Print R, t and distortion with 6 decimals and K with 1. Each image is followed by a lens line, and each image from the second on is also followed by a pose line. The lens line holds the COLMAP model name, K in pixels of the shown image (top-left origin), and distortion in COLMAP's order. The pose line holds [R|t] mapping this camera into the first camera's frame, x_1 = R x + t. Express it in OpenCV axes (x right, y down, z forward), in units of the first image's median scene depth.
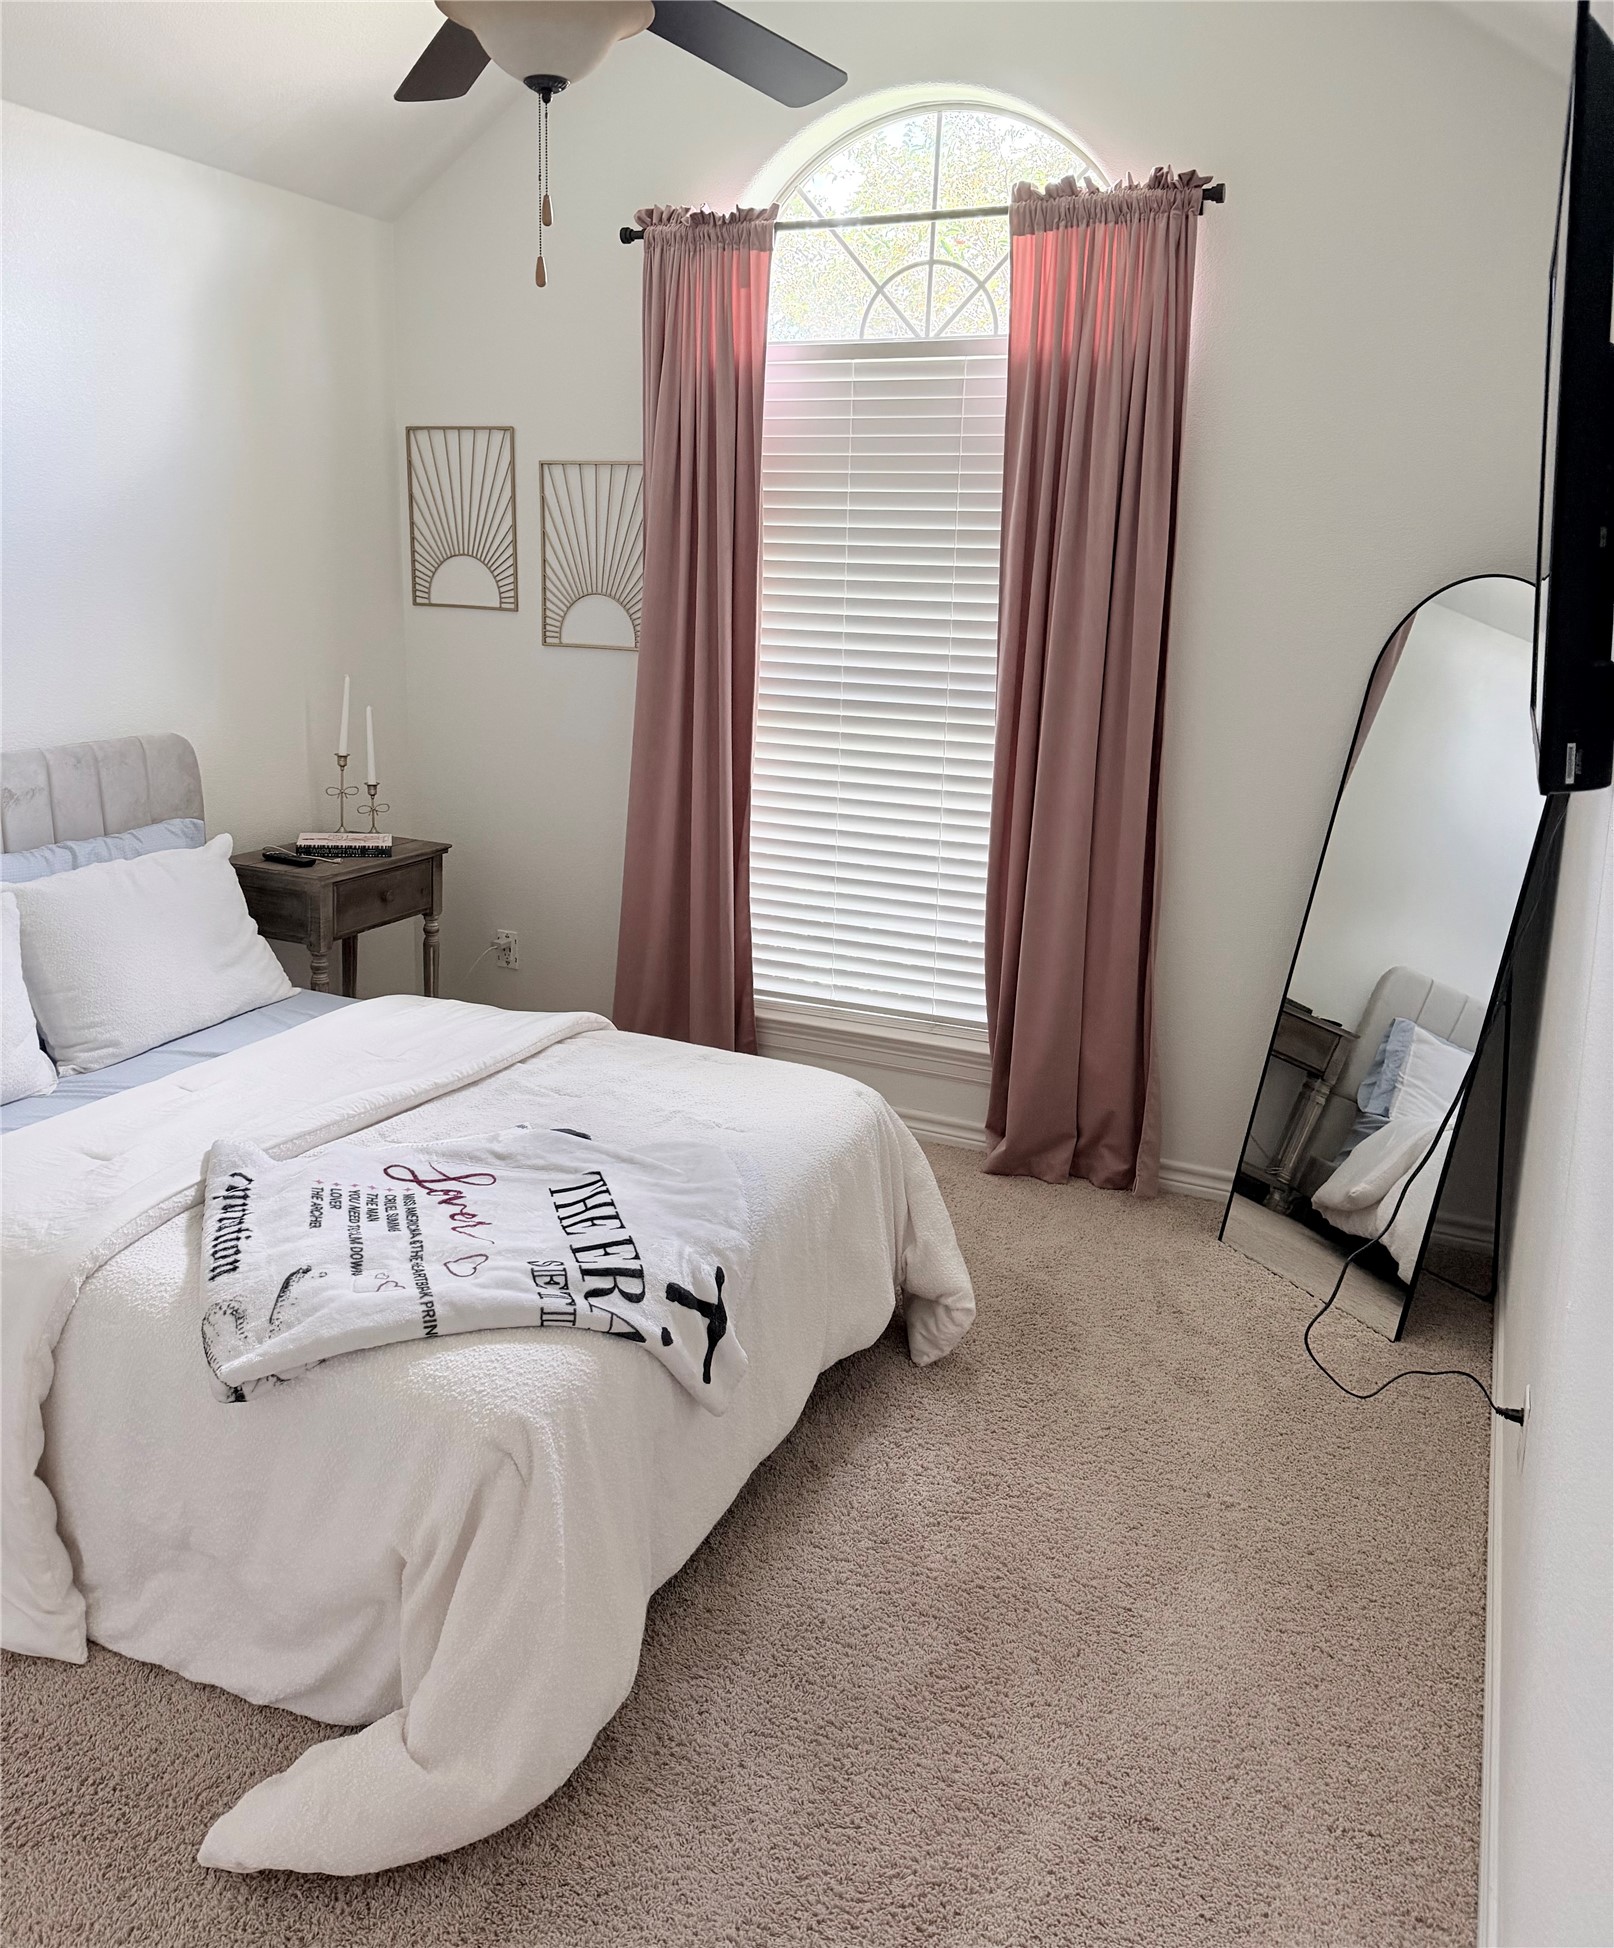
lens RADIAL K [[1500.6, 0, 810.6], [0, 1500.6, 859.2], [0, 0, 1]] dist [0.119398, -0.194217]
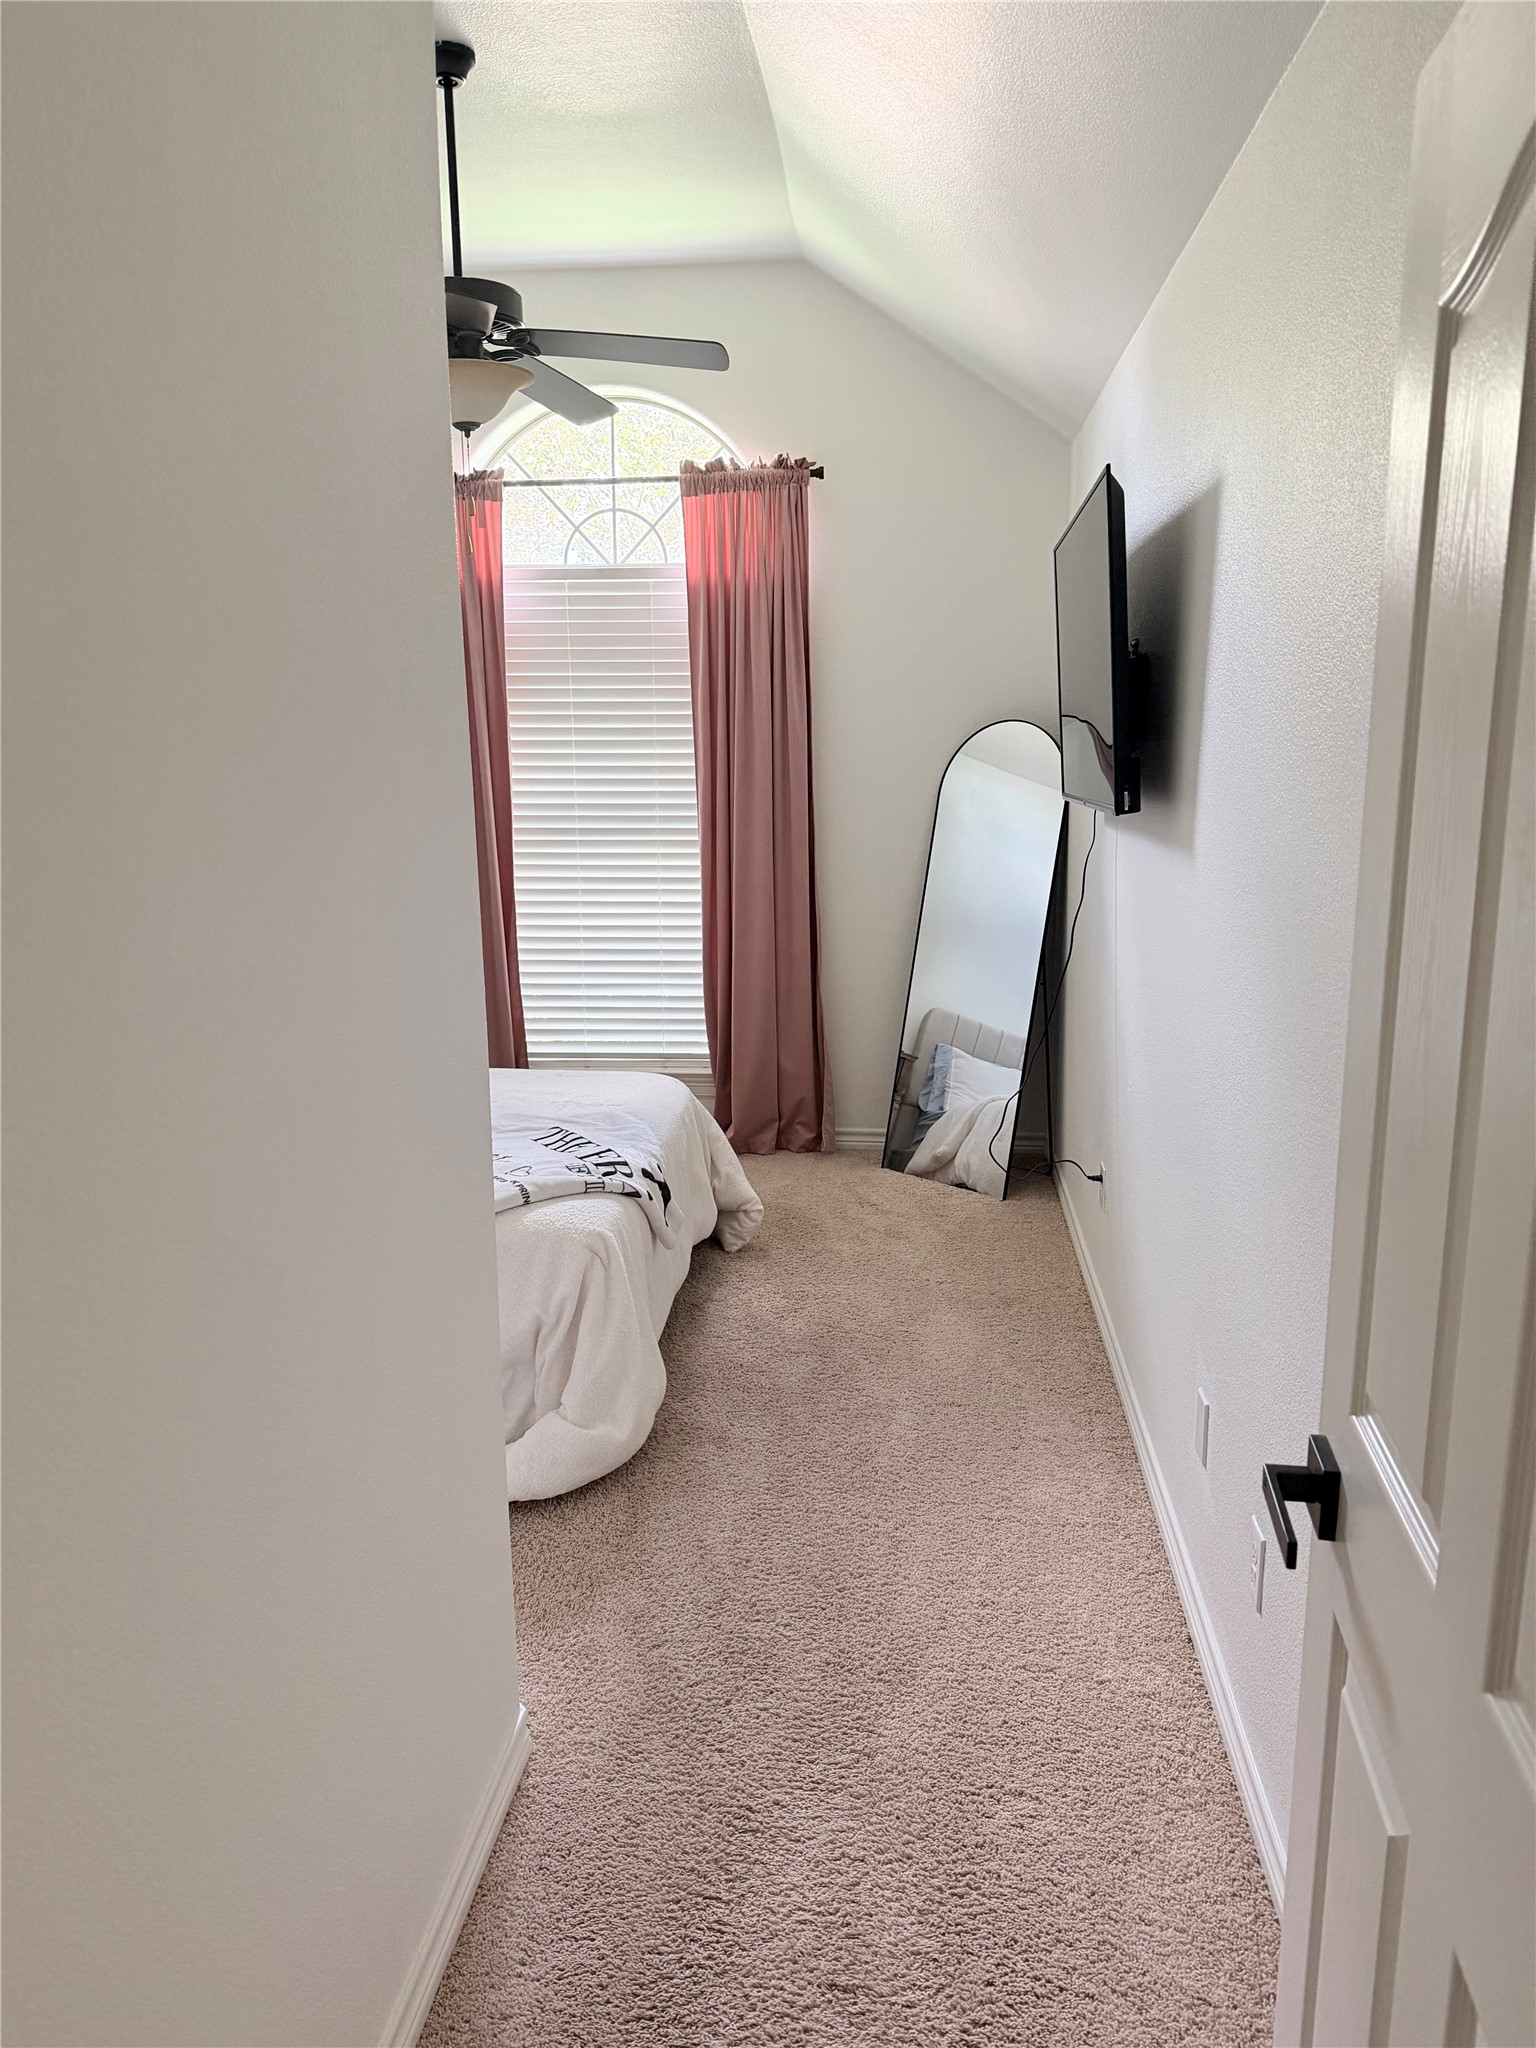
lens RADIAL K [[1433.9, 0, 761.3], [0, 1433.9, 1026.1], [0, 0, 1]] dist [0.149860, -0.305326]
pose [[0.947309, -0.103855, 0.303018, -0.272244], [0.101194, 0.994565, 0.024516, 0.064247], [-0.303917, 0.007439, 0.952669, -0.337516]]
